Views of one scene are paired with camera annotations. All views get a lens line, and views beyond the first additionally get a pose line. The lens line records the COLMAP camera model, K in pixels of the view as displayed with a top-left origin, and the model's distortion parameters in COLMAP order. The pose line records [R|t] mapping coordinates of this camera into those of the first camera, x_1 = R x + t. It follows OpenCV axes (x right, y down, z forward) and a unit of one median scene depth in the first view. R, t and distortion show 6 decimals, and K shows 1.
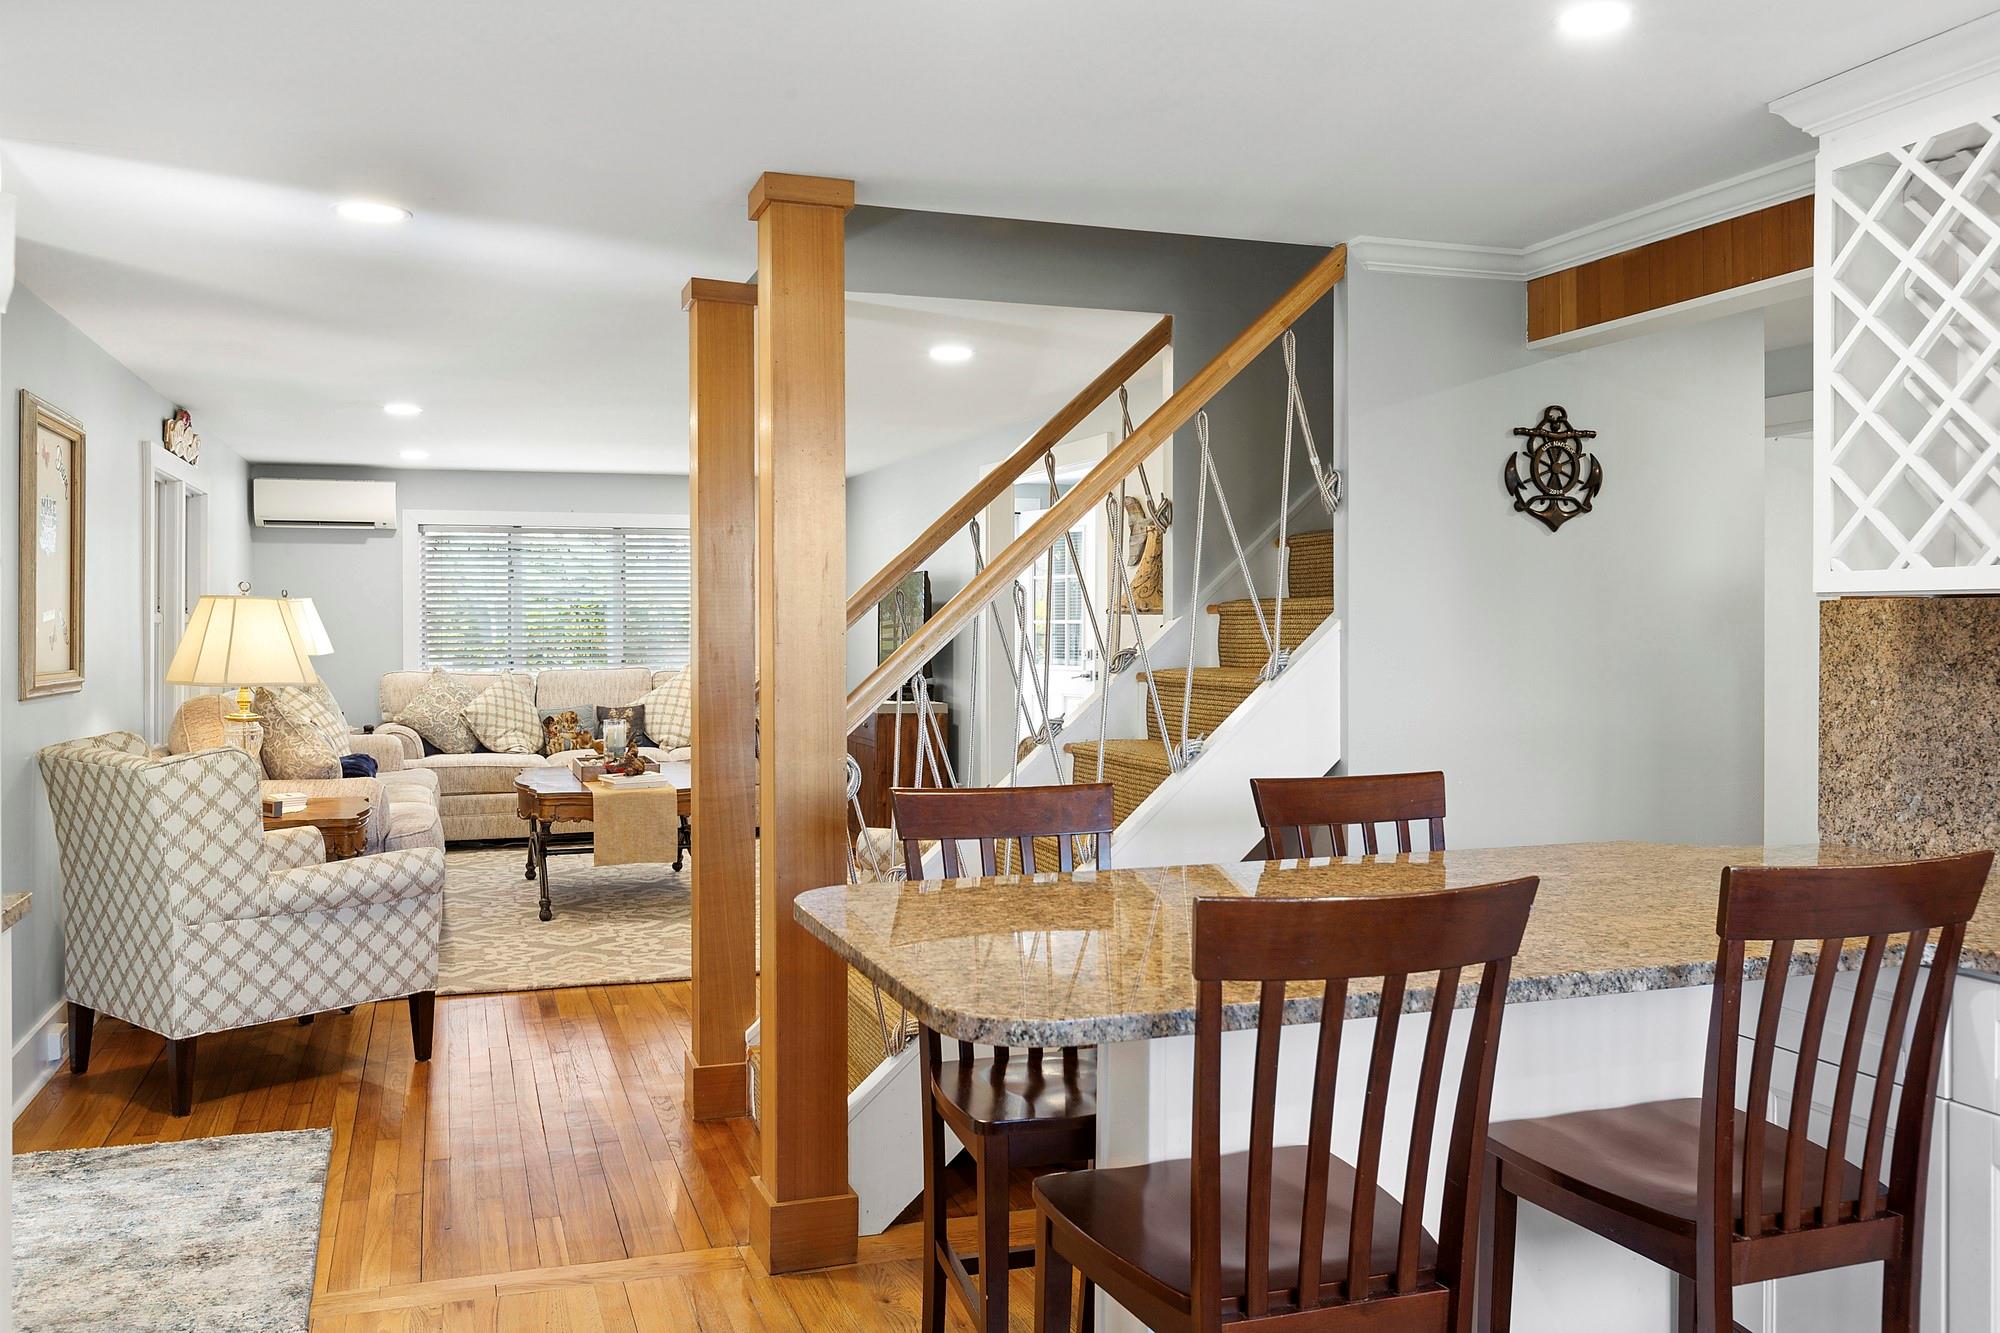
lens RADIAL K [[1611.5, 0, 1003.2], [0, 1611.5, 648.0], [0, 0, 1]] dist [0.004876, -0.001107]
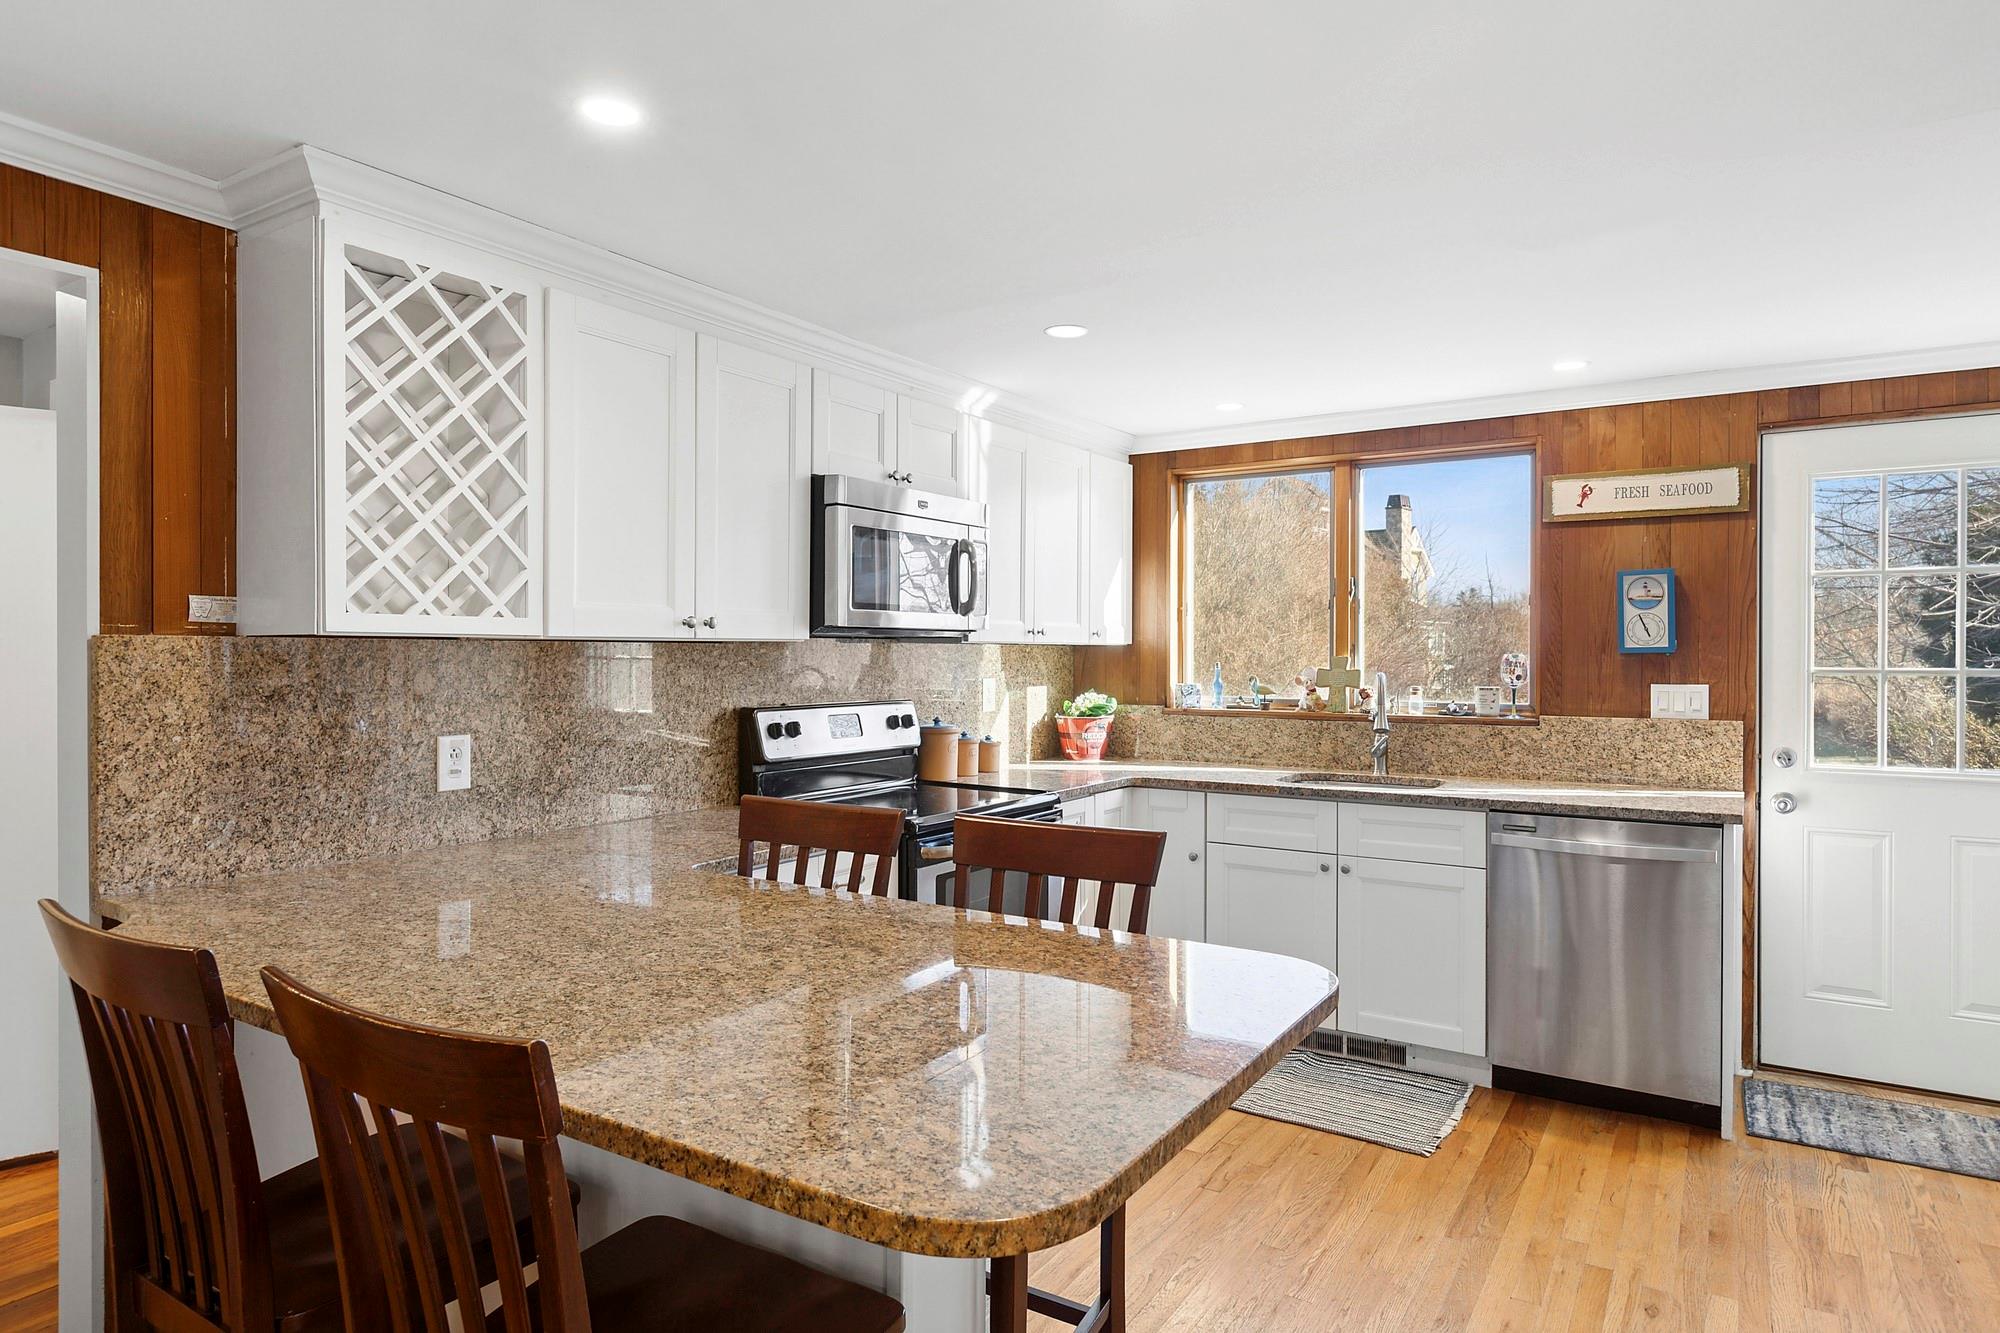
lens RADIAL K [[1191.1, 0, 996.0], [0, 1191.1, 669.2], [0, 0, 1]] dist [0.002178, 0.000162]
pose [[-0.625749, -0.007990, 0.779983, -0.493299], [0.012118, 0.999727, 0.019962, -0.025010], [-0.779930, 0.021943, -0.625482, 1.478733]]
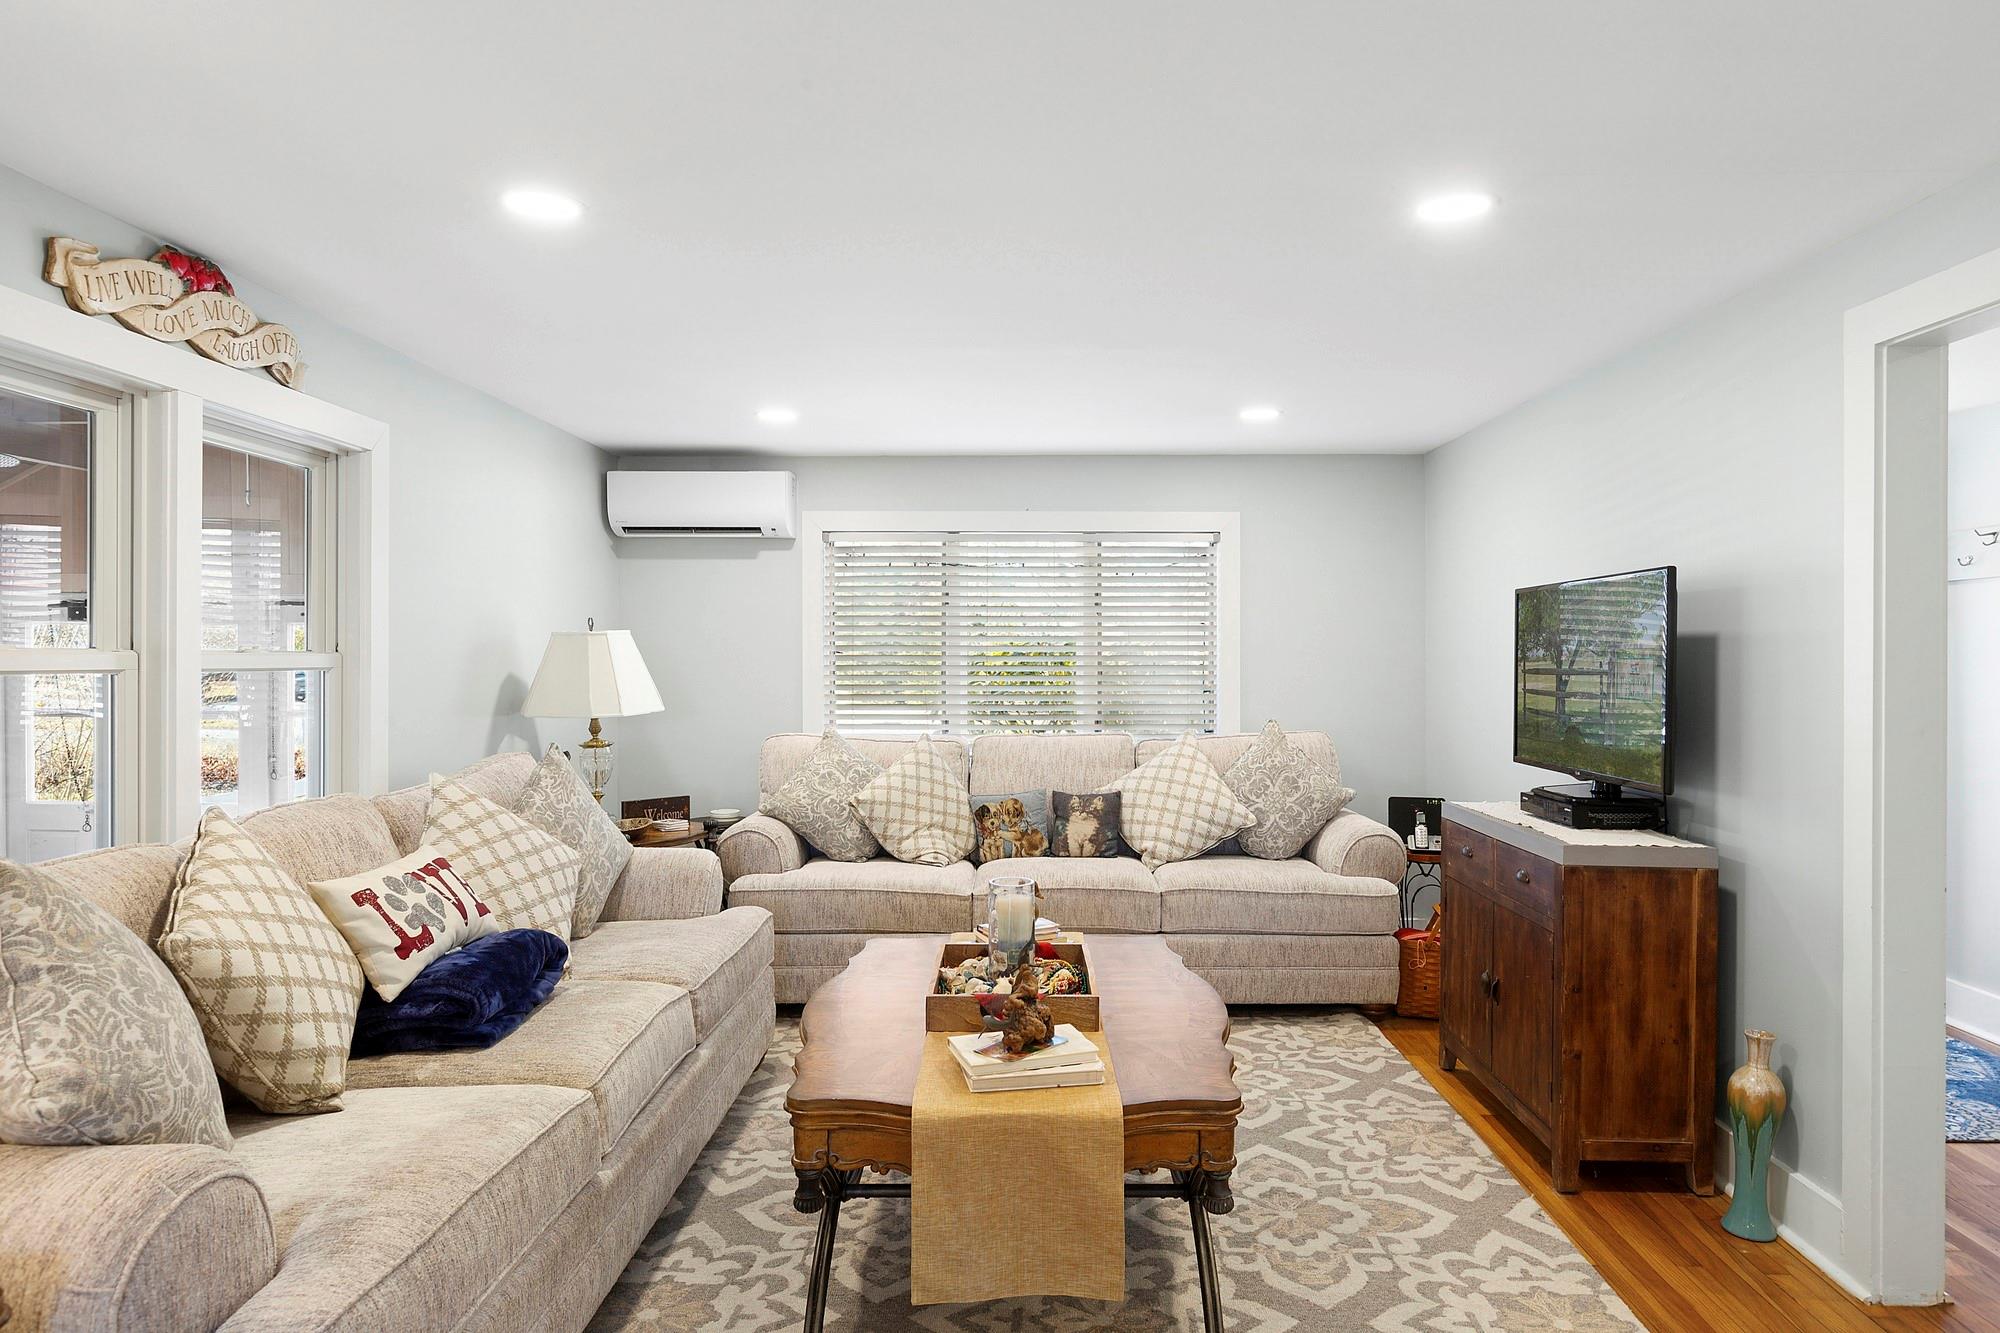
lens RADIAL K [[1290.2, 0, 1008.3], [0, 1290.2, 660.8], [0, 0, 1]] dist [-0.003579, -0.000197]
pose [[0.940759, 0.005466, -0.339033, -0.086956], [-0.011491, 0.999810, -0.015766, -0.010062], [0.338882, 0.018728, 0.940642, 0.486569]]
